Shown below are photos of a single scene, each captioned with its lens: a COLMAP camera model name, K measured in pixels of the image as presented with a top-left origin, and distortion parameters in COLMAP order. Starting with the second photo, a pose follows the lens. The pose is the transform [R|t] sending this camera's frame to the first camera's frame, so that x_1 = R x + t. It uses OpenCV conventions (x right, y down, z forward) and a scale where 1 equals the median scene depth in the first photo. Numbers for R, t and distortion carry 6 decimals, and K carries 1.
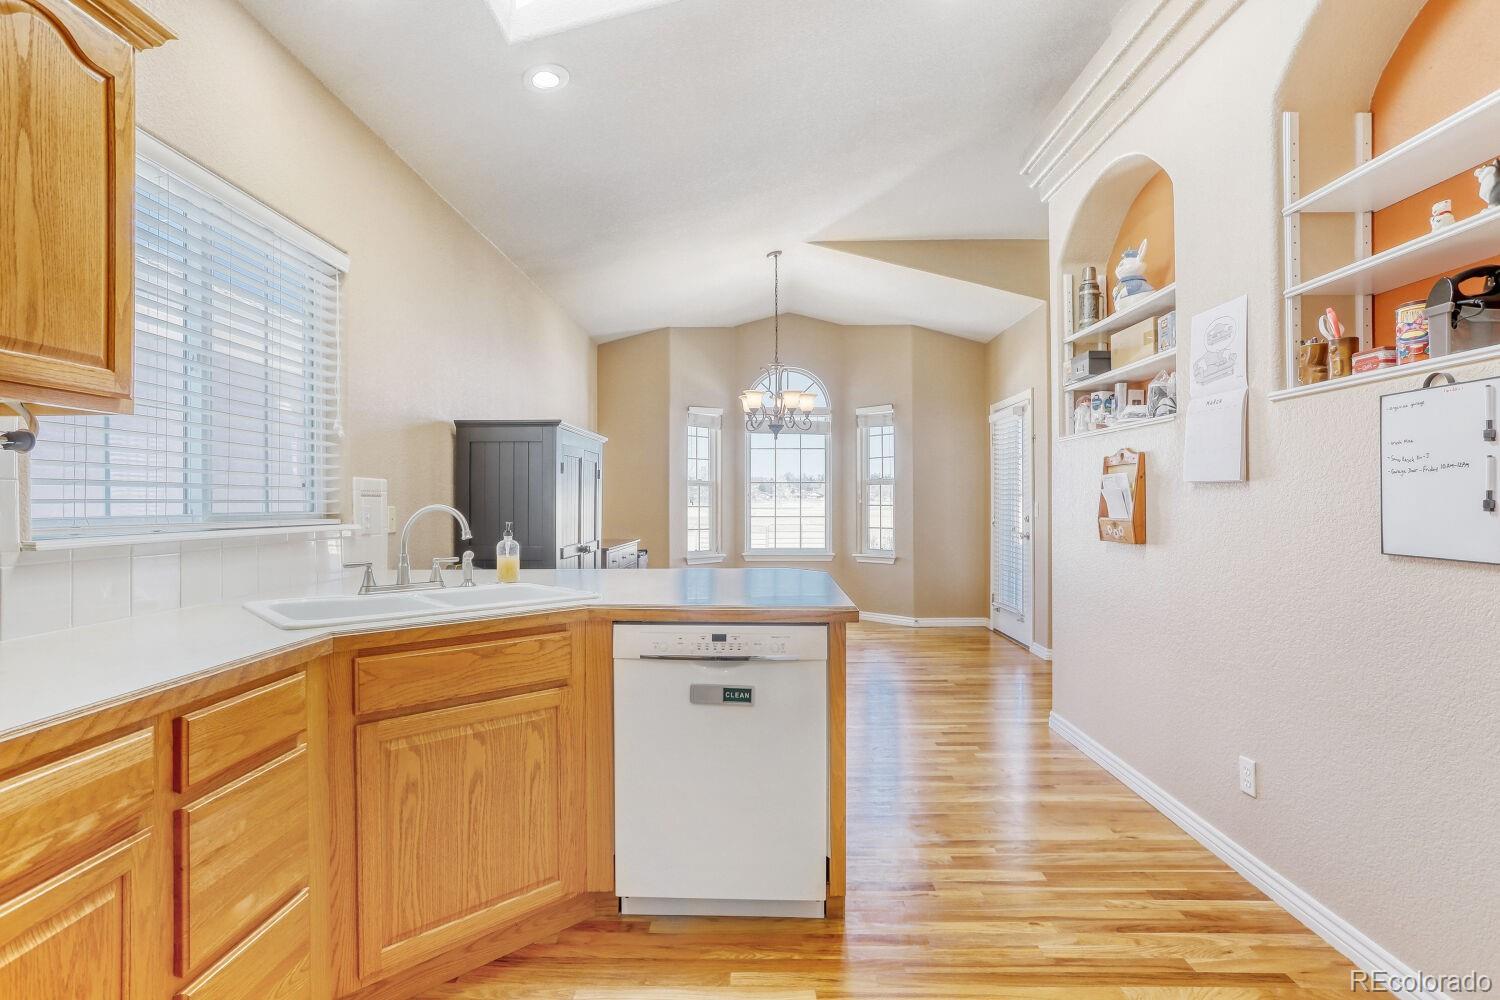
lens RADIAL K [[707.5, 0, 720.2], [0, 707.5, 504.8], [0, 0, 1]] dist [-0.010959, 0.002988]
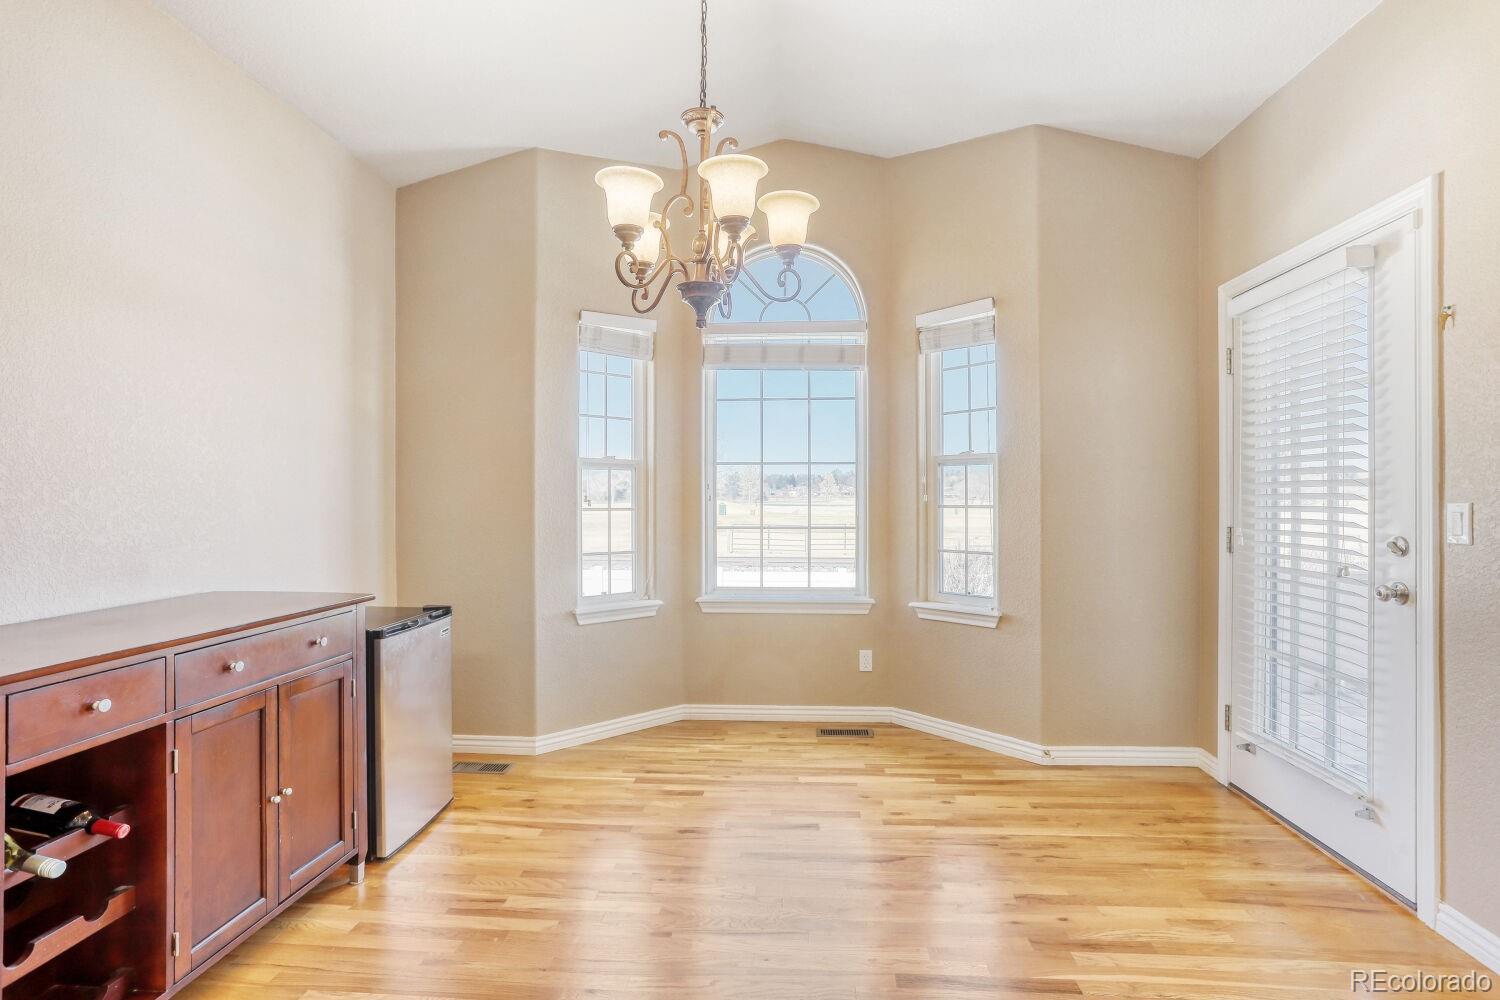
lens RADIAL K [[741.9, 0, 750.4], [0, 741.9, 503.2], [0, 0, 1]] dist [-0.002120, 0.001748]
pose [[0.999864, -0.003005, -0.016215, 0.093938], [0.003018, 0.999995, 0.000816, -0.003285], [0.016213, -0.000865, 0.999868, 0.538786]]
